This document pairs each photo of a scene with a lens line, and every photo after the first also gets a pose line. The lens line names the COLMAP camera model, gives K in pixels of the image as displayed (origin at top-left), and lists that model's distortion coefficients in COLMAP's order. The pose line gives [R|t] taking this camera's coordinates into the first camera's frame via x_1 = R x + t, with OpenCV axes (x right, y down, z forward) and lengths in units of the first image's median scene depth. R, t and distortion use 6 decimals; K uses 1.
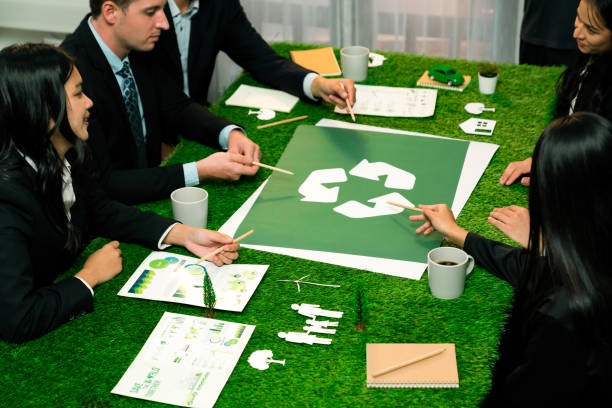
lens RADIAL K [[1075.4, 0, 306.0], [0, 1075.4, 204.0], [0, 0, 1]] dist [0.007214, 0.075141]
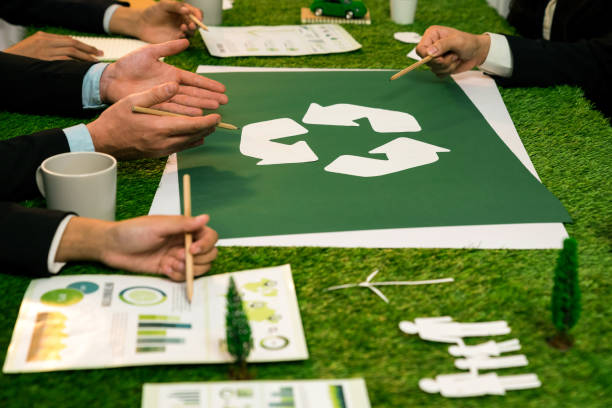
lens RADIAL K [[1075.4, 0, 306.0], [0, 1075.4, 204.0], [0, 0, 1]] dist [0.007214, 0.075141]
pose [[0.933863, -0.123004, 0.335813, -0.183847], [0.151773, 0.986549, -0.060707, 0.058315], [-0.323829, 0.107659, 0.939971, 0.516488]]
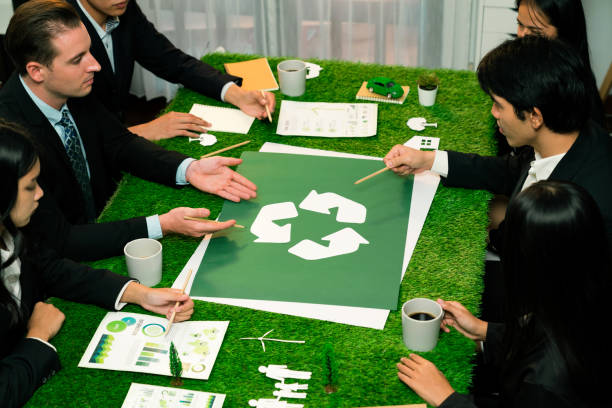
lens RADIAL K [[1075.4, 0, 306.0], [0, 1075.4, 204.0], [0, 0, 1]] dist [0.007214, 0.075141]
pose [[0.995327, -0.049094, 0.083151, -0.040794], [0.044092, 0.997166, 0.060959, -0.103957], [-0.085908, -0.057008, 0.994671, 0.020457]]
